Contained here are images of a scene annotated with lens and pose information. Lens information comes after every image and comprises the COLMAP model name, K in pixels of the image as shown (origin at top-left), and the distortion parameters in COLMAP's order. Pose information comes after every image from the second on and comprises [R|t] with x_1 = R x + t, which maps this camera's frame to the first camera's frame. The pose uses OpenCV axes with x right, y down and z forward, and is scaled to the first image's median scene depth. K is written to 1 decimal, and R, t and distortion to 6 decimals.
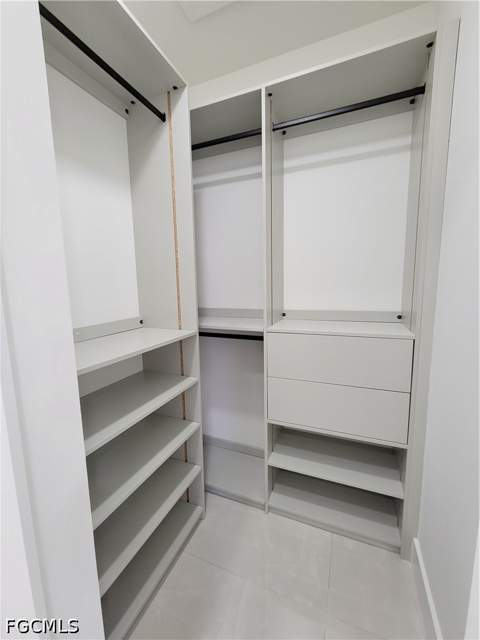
lens RADIAL K [[265.6, 0, 240.0], [0, 265.6, 320.0], [0, 0, 1]] dist [-0.001568, -0.000055]
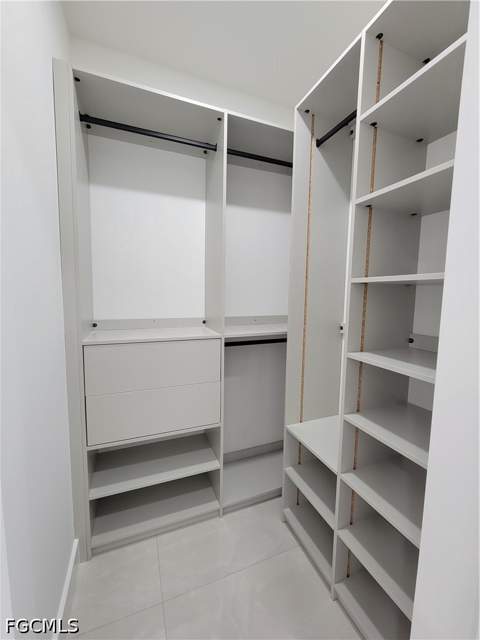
lens RADIAL K [[255.9, 0, 237.4], [0, 255.9, 318.0], [0, 0, 1]] dist [-0.000982, -0.000091]
pose [[0.719846, -0.037003, 0.693147, -0.138049], [0.063823, 0.997876, -0.013011, -0.004318], [-0.691194, 0.053604, 0.720679, 0.056085]]
